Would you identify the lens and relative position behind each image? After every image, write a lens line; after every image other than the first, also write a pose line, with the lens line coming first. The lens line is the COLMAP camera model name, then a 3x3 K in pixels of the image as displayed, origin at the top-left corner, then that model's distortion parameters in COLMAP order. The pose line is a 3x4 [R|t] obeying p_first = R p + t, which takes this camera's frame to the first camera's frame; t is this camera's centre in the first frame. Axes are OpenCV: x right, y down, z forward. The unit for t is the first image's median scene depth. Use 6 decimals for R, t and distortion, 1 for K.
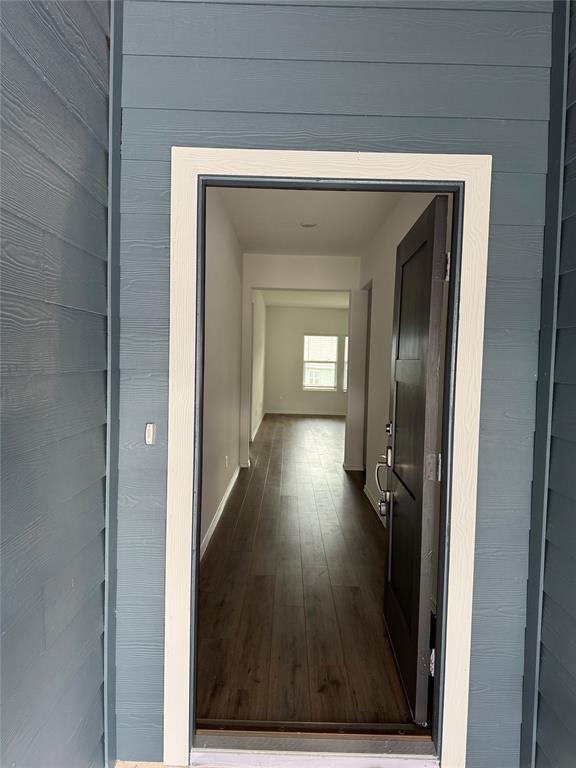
lens RADIAL K [[525.5, 0, 288.0], [0, 525.5, 384.0], [0, 0, 1]] dist [0.000735, 0.000045]
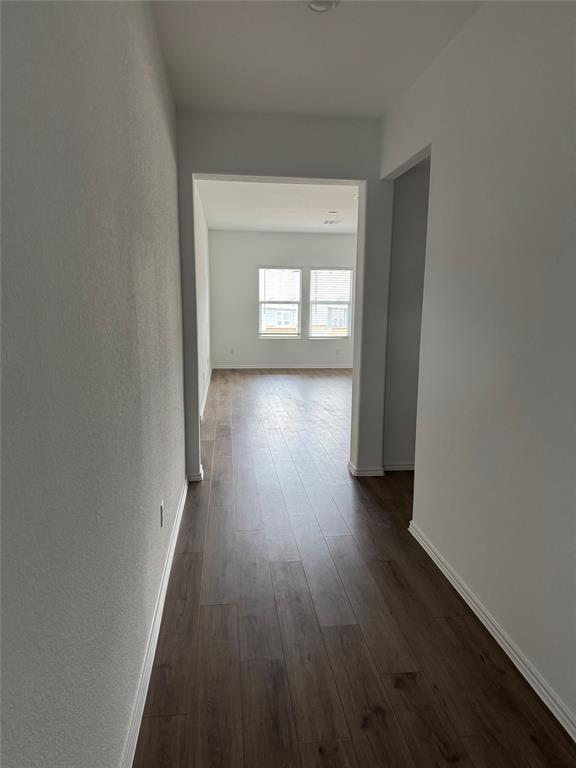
lens RADIAL K [[525.5, 0, 288.0], [0, 525.5, 384.0], [0, 0, 1]] dist [0.000735, 0.000045]
pose [[0.993272, -0.040696, 0.108419, -0.018446], [0.027906, 0.992742, 0.116977, -0.011910], [-0.112393, -0.113165, 0.987199, 0.201633]]
